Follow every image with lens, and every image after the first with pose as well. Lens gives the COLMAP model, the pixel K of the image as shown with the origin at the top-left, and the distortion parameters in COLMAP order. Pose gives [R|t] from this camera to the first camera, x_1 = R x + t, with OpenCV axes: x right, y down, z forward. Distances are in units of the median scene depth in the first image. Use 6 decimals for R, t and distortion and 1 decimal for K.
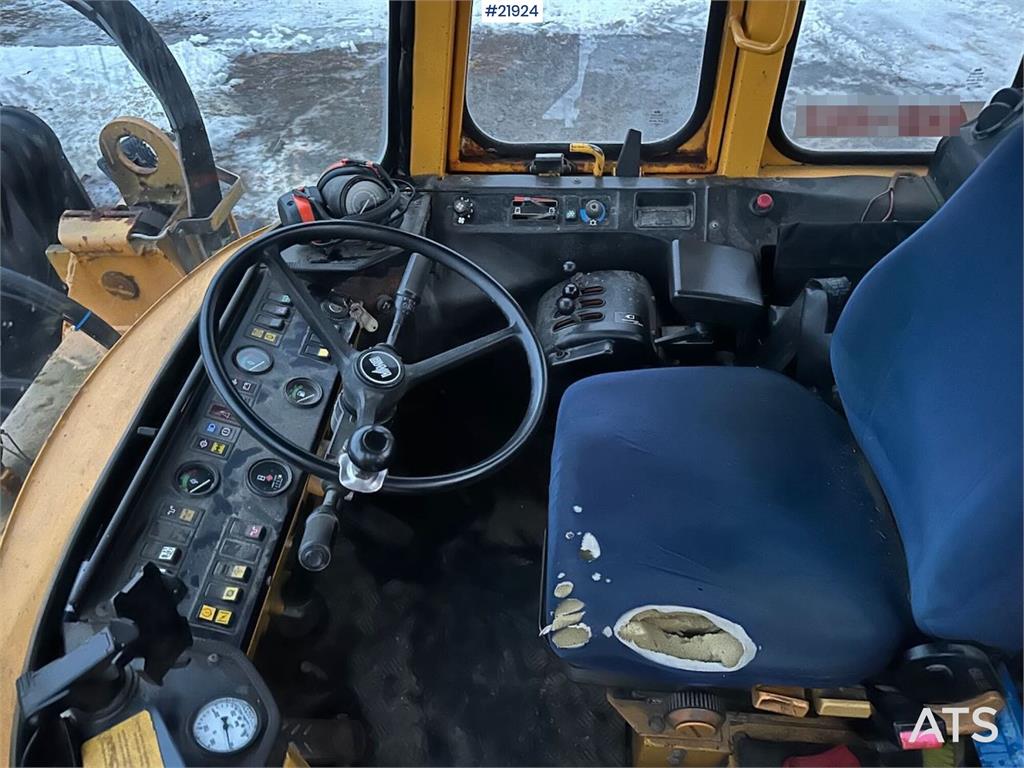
lens RADIAL K [[710.2, 0, 512.0], [0, 710.2, 384.0], [0, 0, 1]] dist [0.186687, -0.371499]
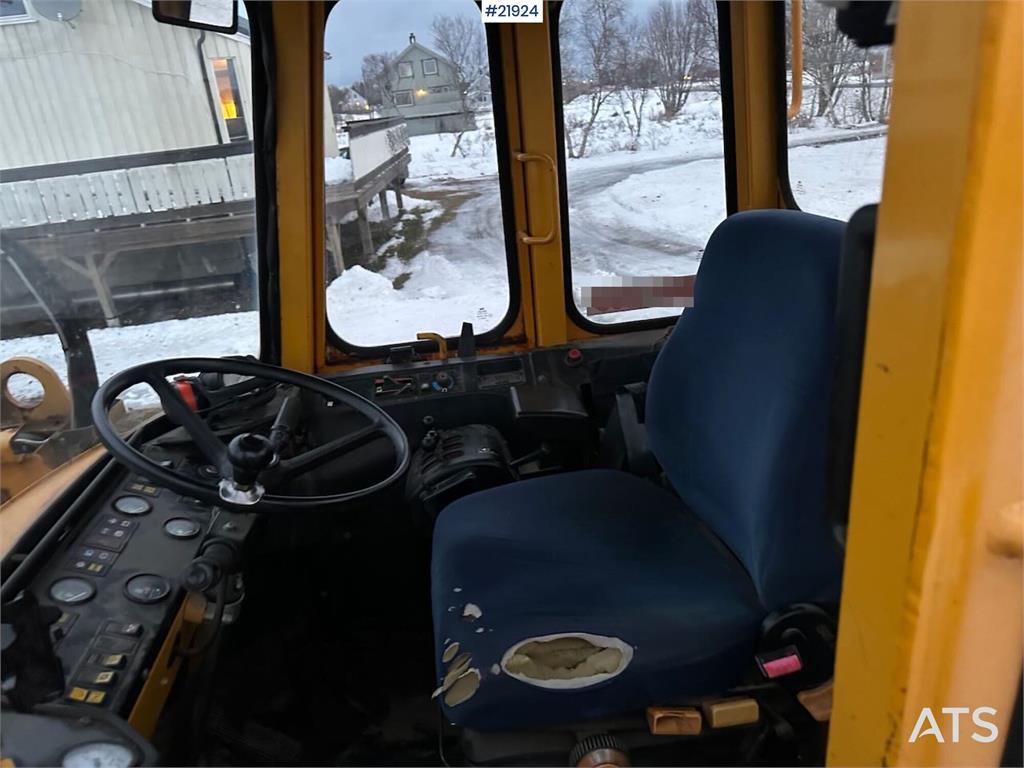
lens RADIAL K [[710.7, 0, 510.8], [0, 710.7, 381.2], [0, 0, 1]] dist [0.091906, -0.115790]
pose [[0.977275, -0.113157, 0.179248, 0.012158], [0.180673, 0.886909, -0.425147, 0.317112], [-0.110868, 0.447871, 0.887198, -0.071979]]
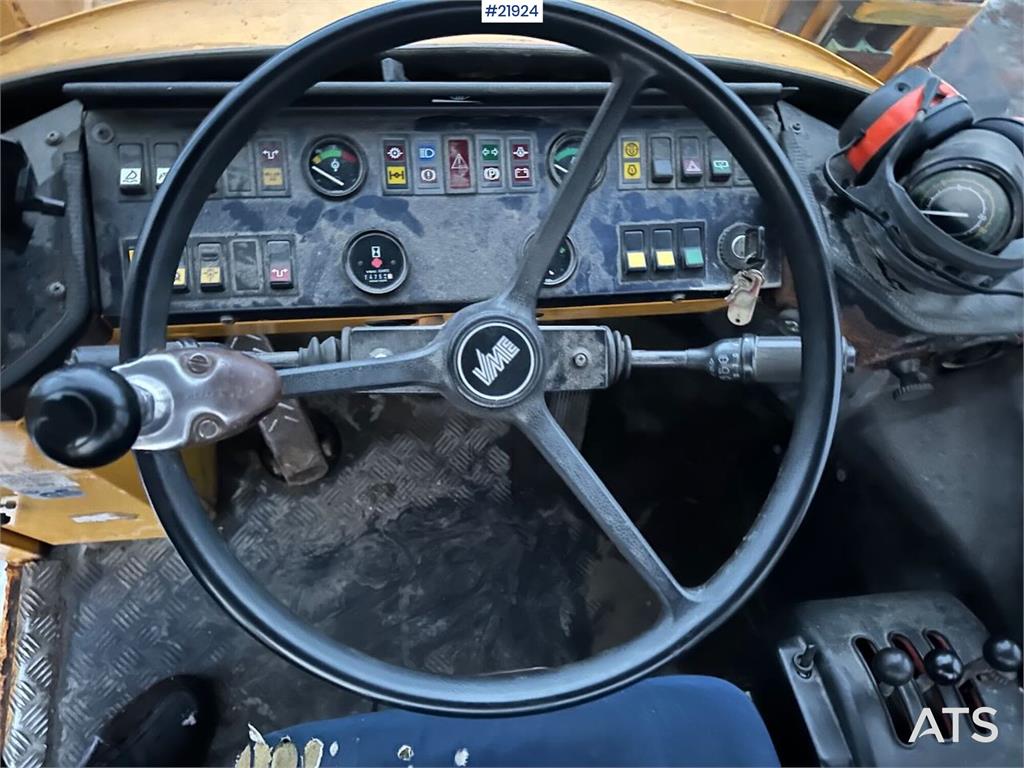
lens RADIAL K [[721.0, 0, 517.8], [0, 721.0, 383.8], [0, 0, 1]] dist [0.071777, -0.095774]
pose [[0.197043, 0.938368, -0.283970, -0.013674], [-0.803075, 0.320629, 0.502262, -0.218107], [0.562356, 0.129082, 0.816758, 0.438162]]
